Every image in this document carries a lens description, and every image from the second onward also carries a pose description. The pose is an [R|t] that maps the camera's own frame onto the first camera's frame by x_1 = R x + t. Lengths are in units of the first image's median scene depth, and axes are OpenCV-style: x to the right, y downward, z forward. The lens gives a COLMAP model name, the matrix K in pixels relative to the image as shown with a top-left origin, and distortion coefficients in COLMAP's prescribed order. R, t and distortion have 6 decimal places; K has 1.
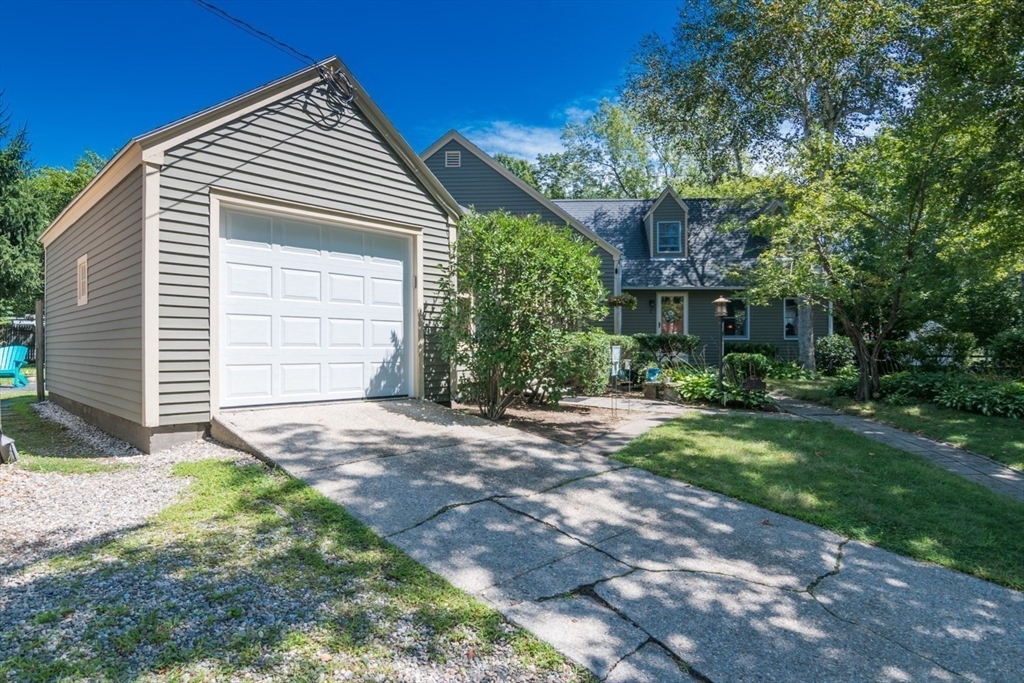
lens RADIAL K [[602.0, 0, 512.0], [0, 602.0, 341.5], [0, 0, 1]] dist [-0.000648, -0.000418]
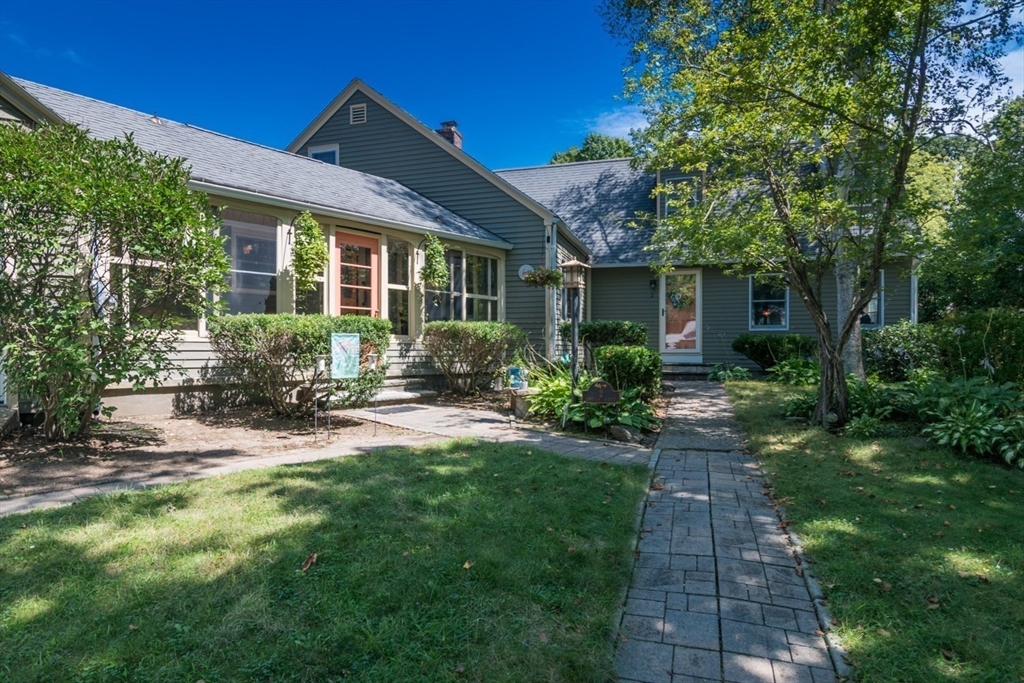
lens RADIAL K [[602.0, 0, 512.0], [0, 602.0, 341.5], [0, 0, 1]] dist [-0.000648, -0.000418]
pose [[0.963420, -0.003591, -0.267973, 0.265453], [0.003953, 0.999992, 0.000811, 0.008660], [0.267968, -0.001841, 0.963426, 0.208910]]
